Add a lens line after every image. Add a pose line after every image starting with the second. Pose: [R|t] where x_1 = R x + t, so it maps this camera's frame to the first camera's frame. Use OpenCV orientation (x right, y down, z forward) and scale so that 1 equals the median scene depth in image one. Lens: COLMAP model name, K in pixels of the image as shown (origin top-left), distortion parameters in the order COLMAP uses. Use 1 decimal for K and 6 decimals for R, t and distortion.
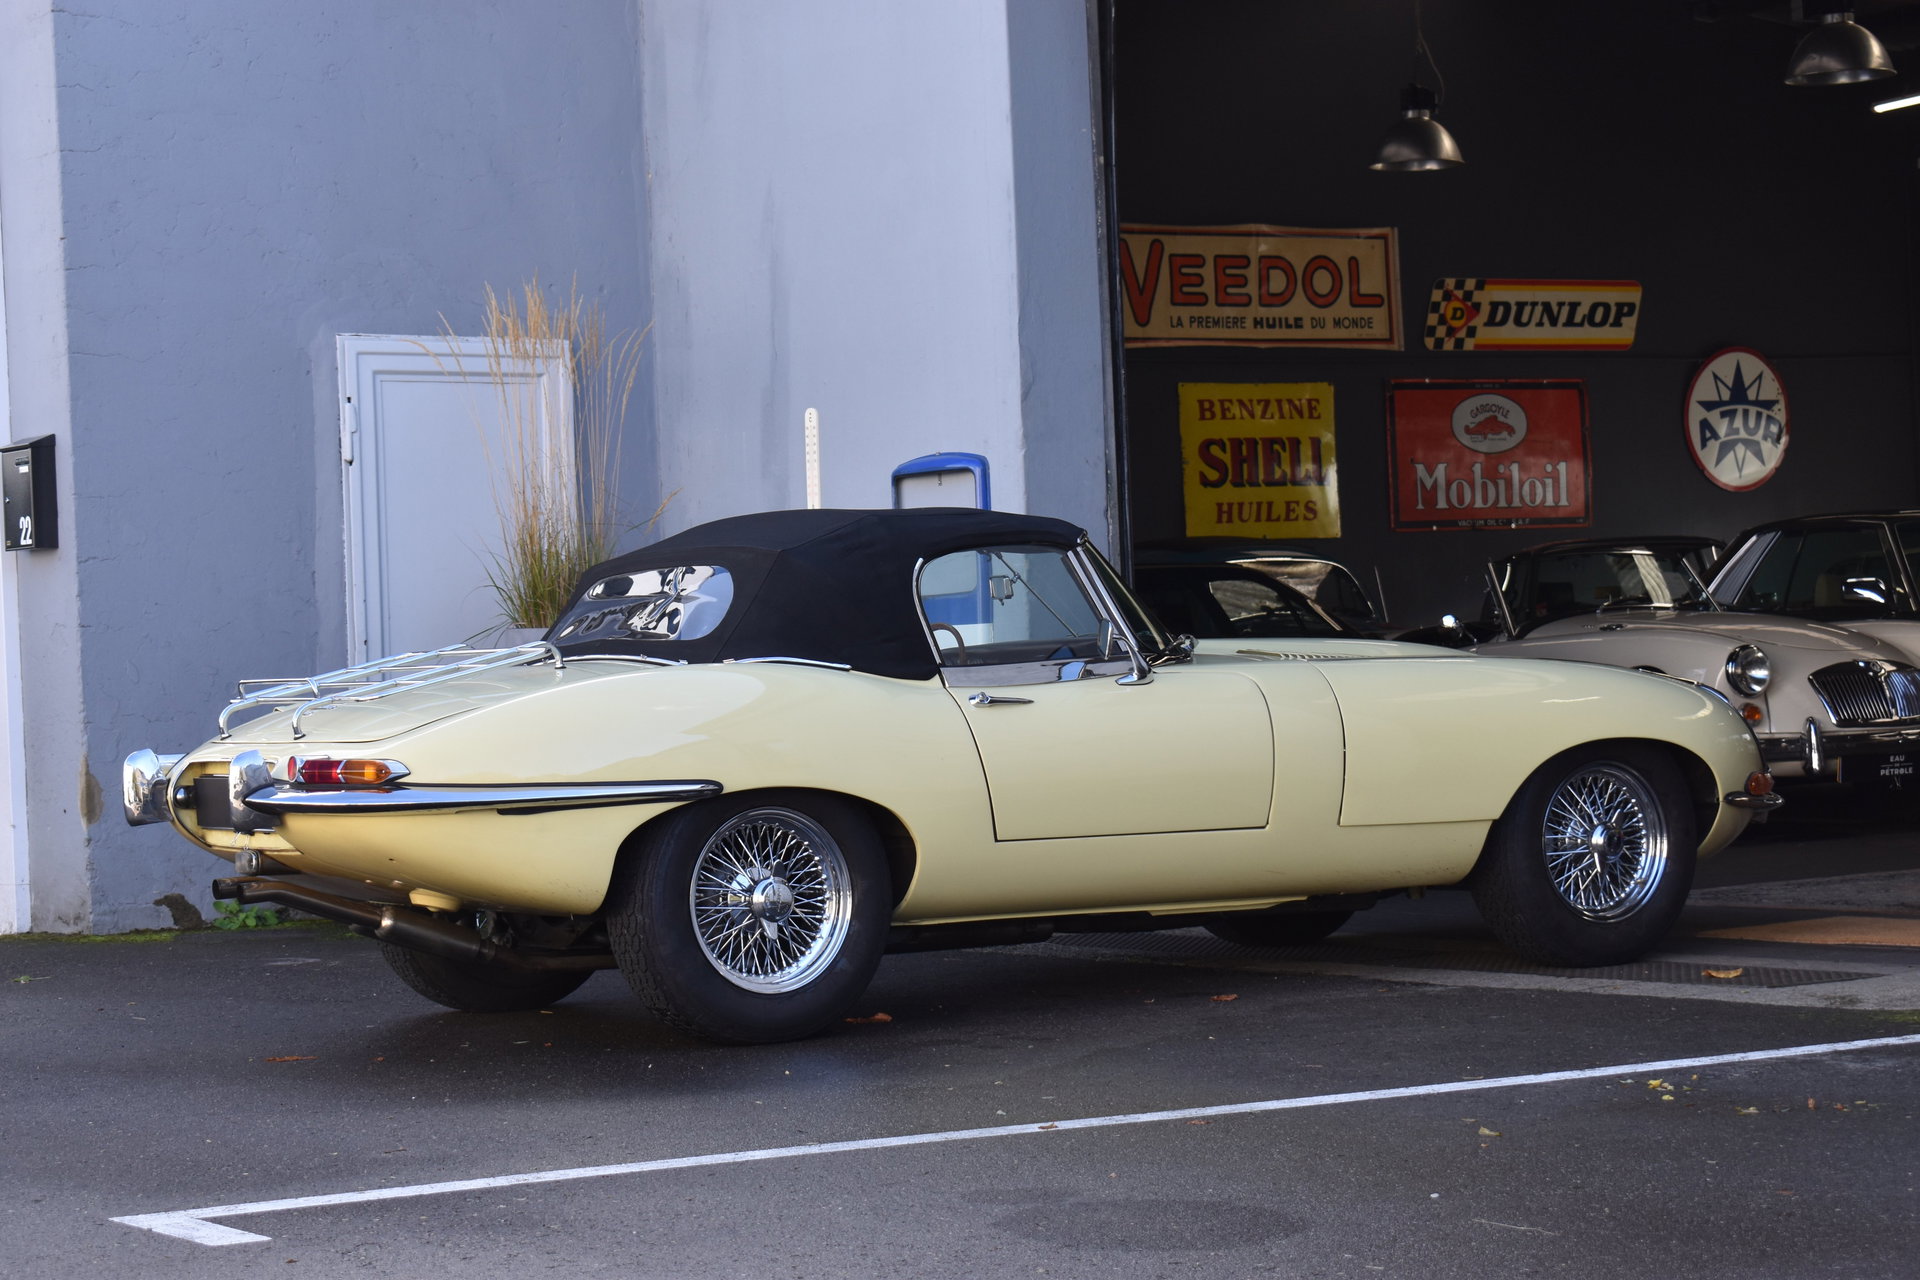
lens RADIAL K [[3983.8, 0, 960.0], [0, 3983.8, 640.0], [0, 0, 1]] dist [0.038446, 0.101066]
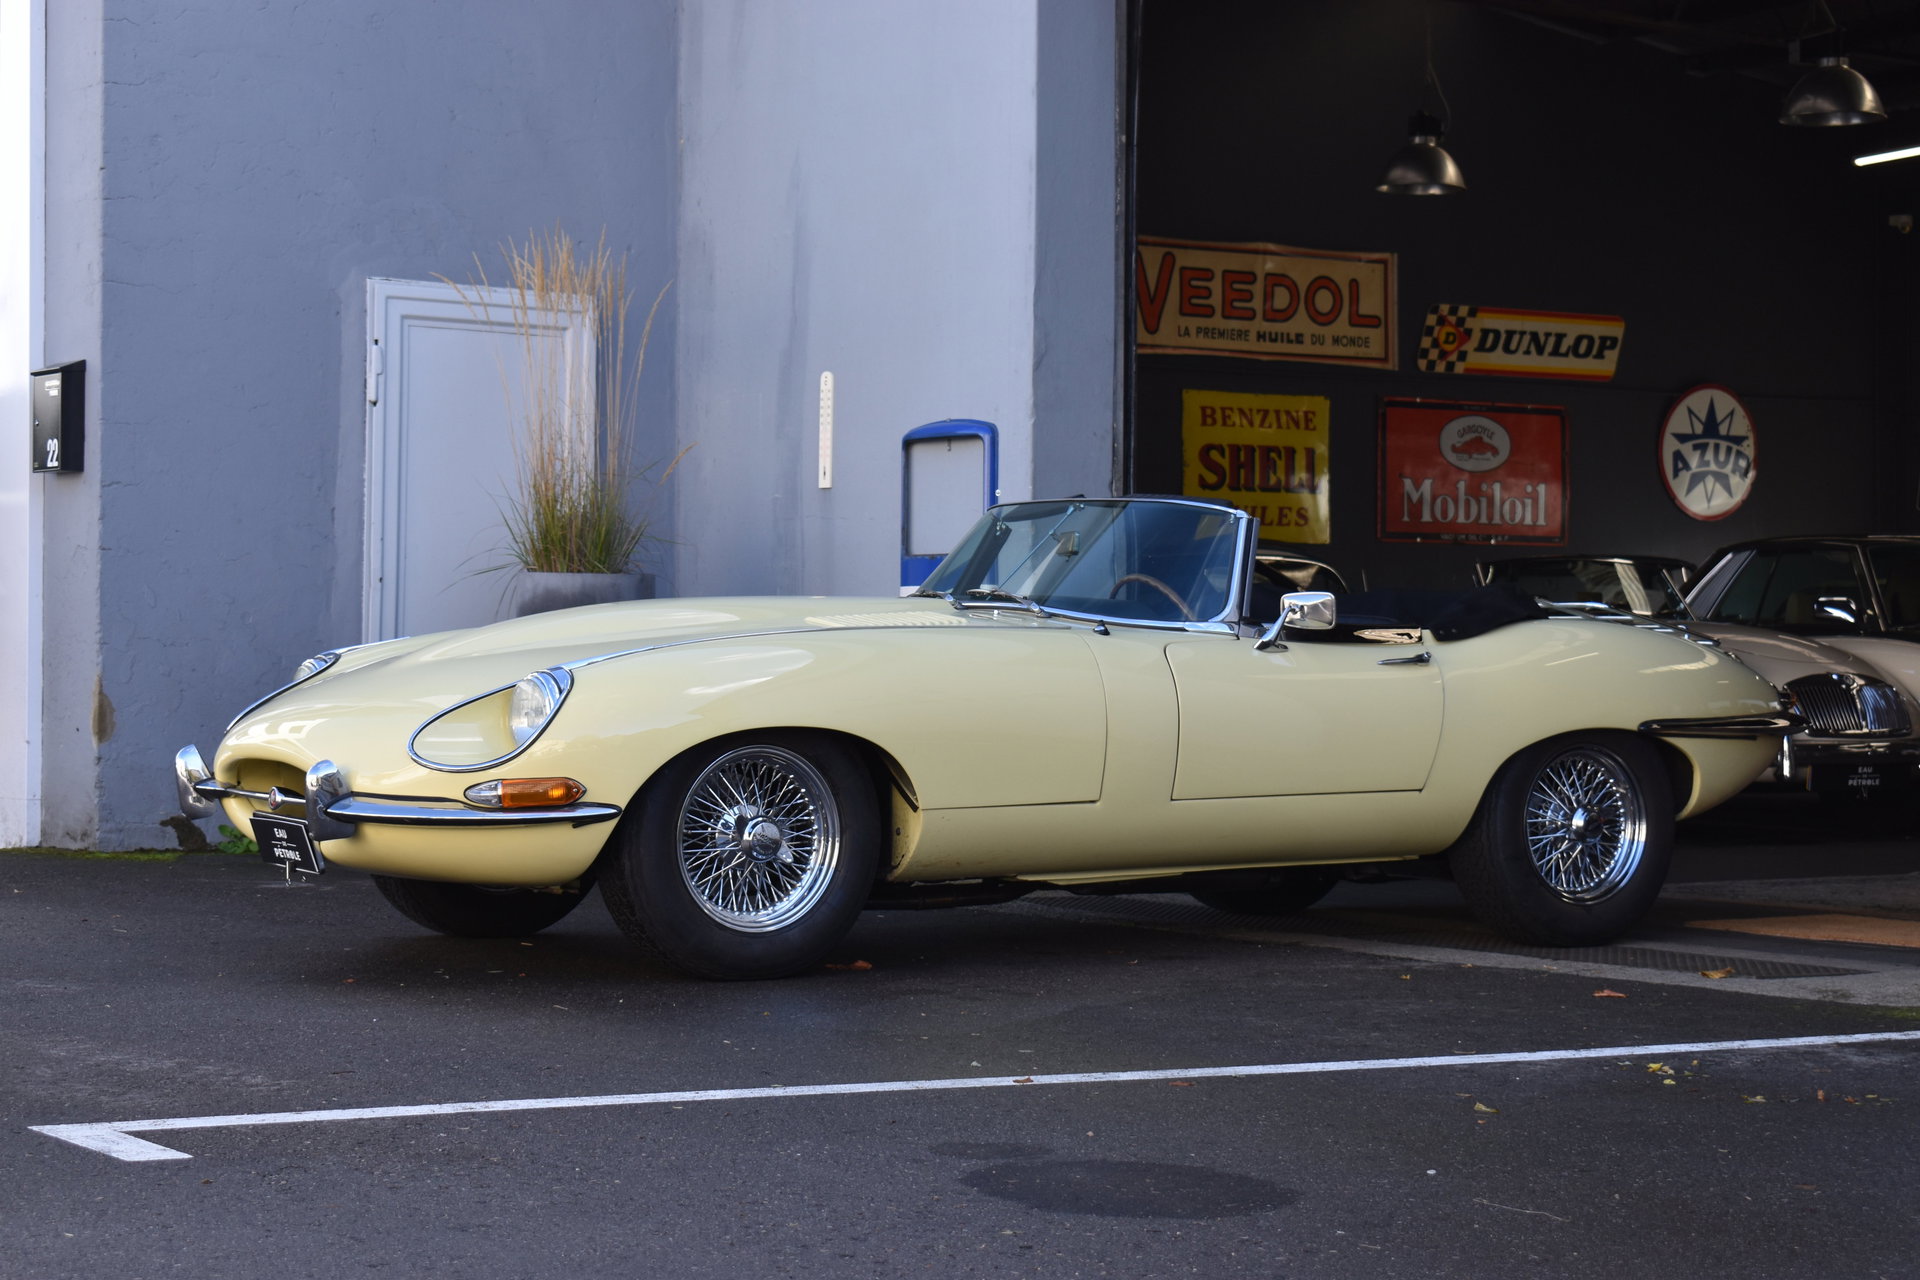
lens RADIAL K [[3641.4, 0, 960.0], [0, 3641.4, 640.0], [0, 0, 1]] dist [0.021700, 0.010751]
pose [[0.998806, 0.048806, -0.001910, 0.001824], [-0.048808, 0.998808, -0.000755, 0.009788], [0.001871, 0.000847, 0.999998, 0.068635]]
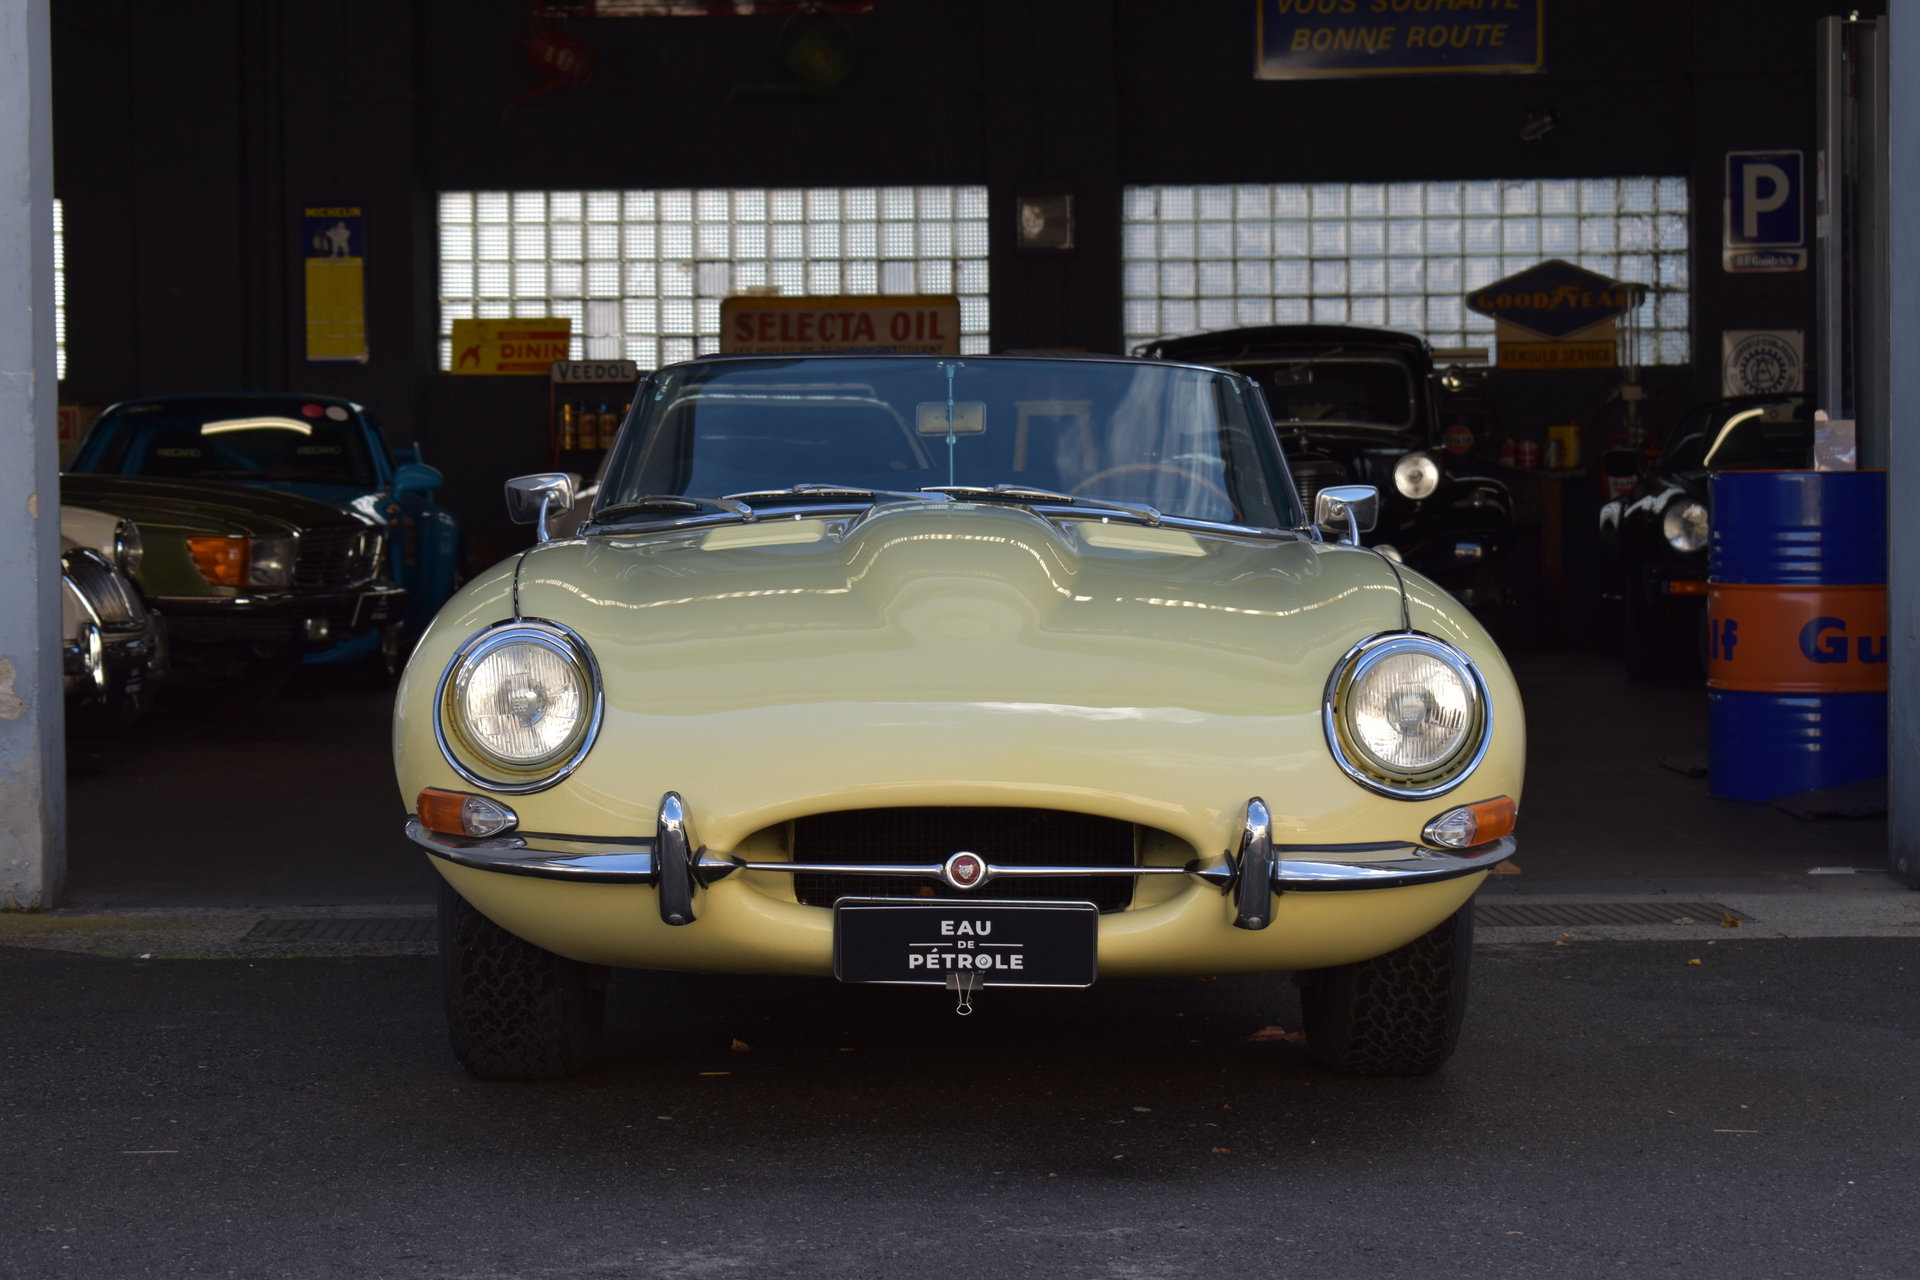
lens RADIAL K [[4593.3, 0, 960.0], [0, 4593.3, 640.0], [0, 0, 1]] dist [0.050297, 0.407867]
pose [[0.530546, 0.000051, 0.847656, -0.519617], [-0.016372, 0.999814, 0.010187, 0.013962], [-0.847498, -0.019282, 0.530448, 0.450358]]
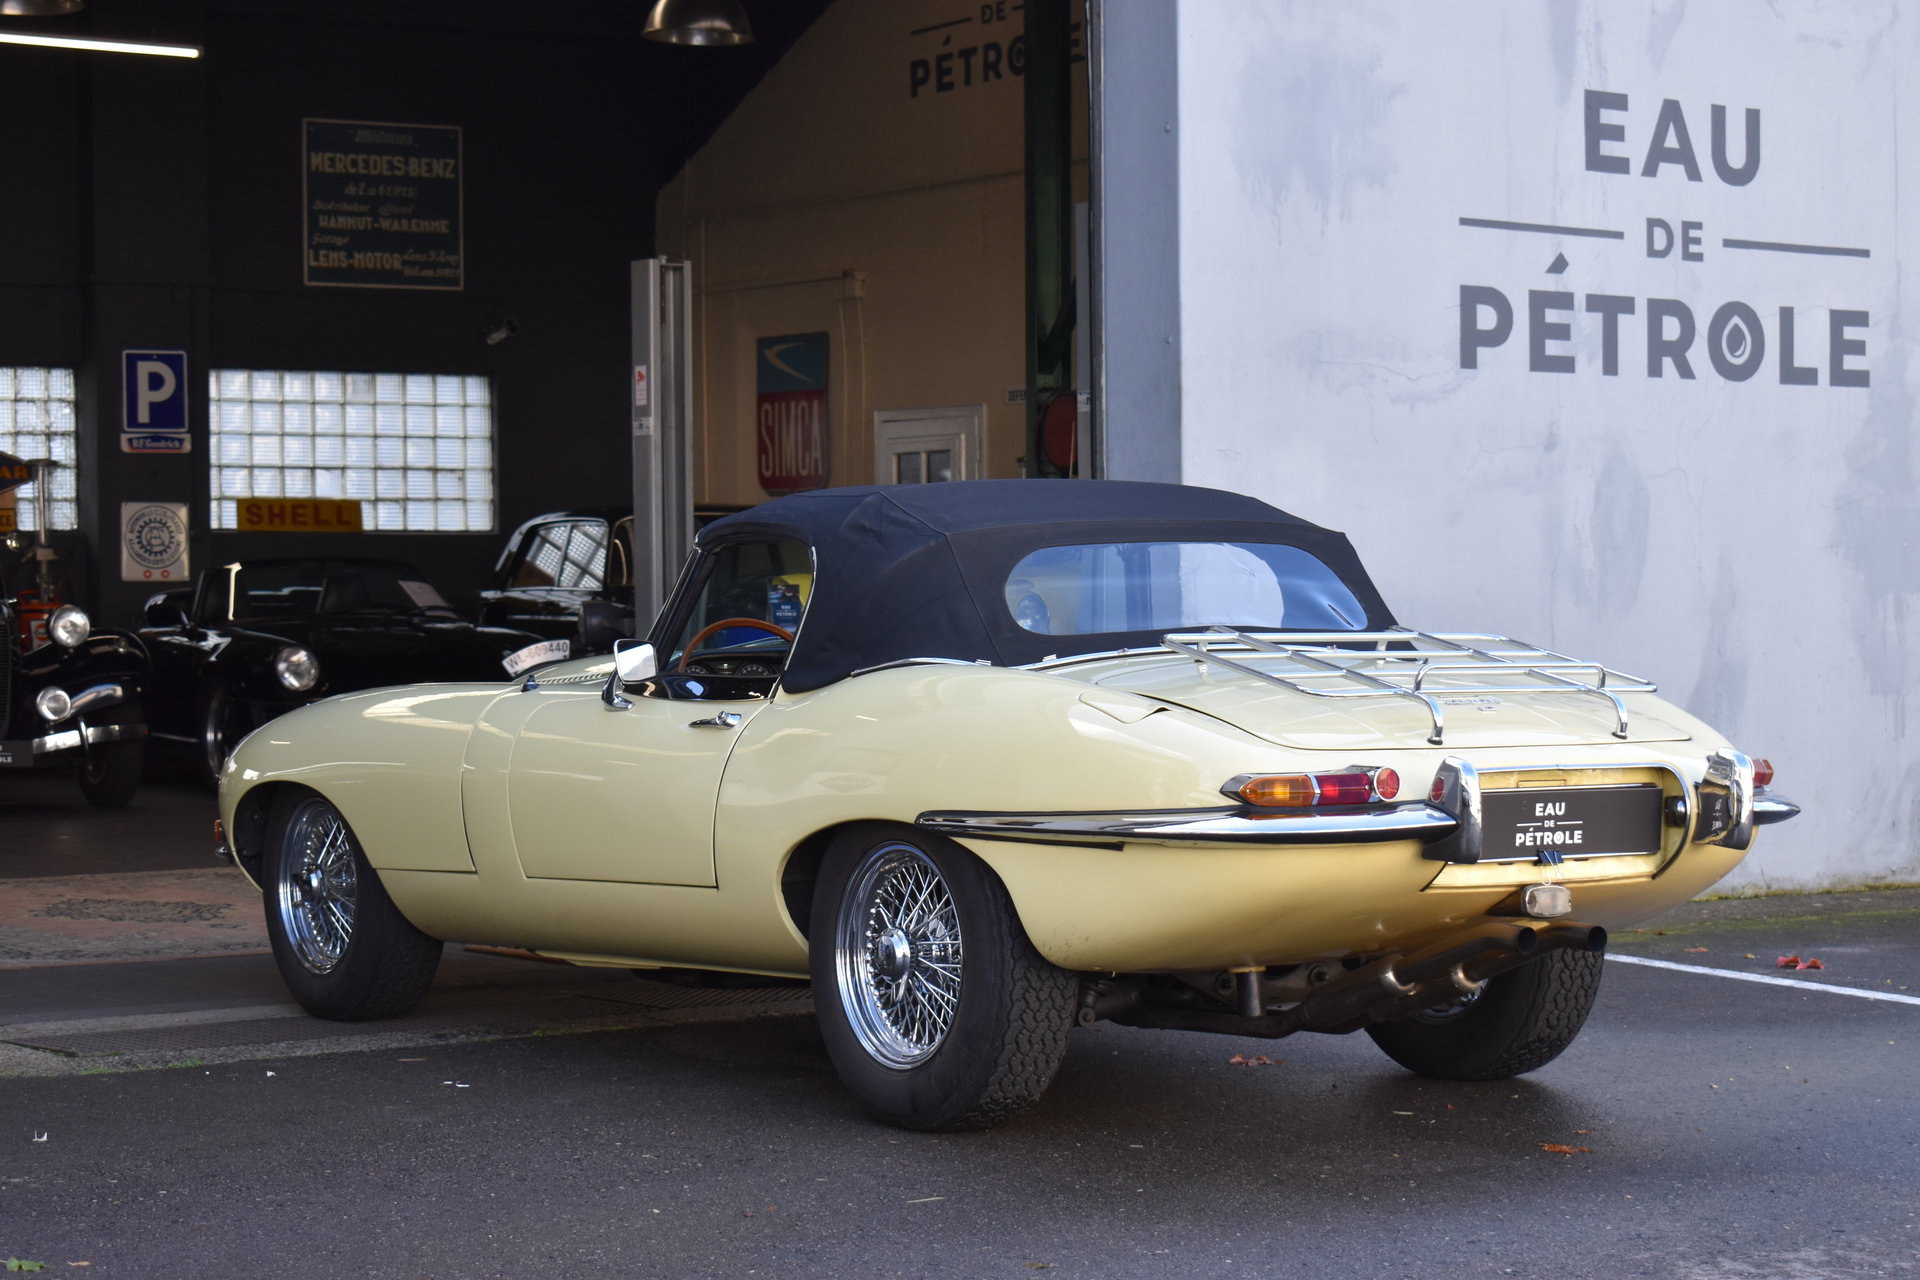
lens RADIAL K [[3983.8, 0, 960.0], [0, 3983.8, 640.0], [0, 0, 1]] dist [0.038446, 0.101066]
pose [[-0.054728, 0.026142, 0.998159, -0.649833], [0.002658, 0.999657, -0.026035, 0.017392], [-0.998498, 0.001228, -0.054778, 0.797190]]
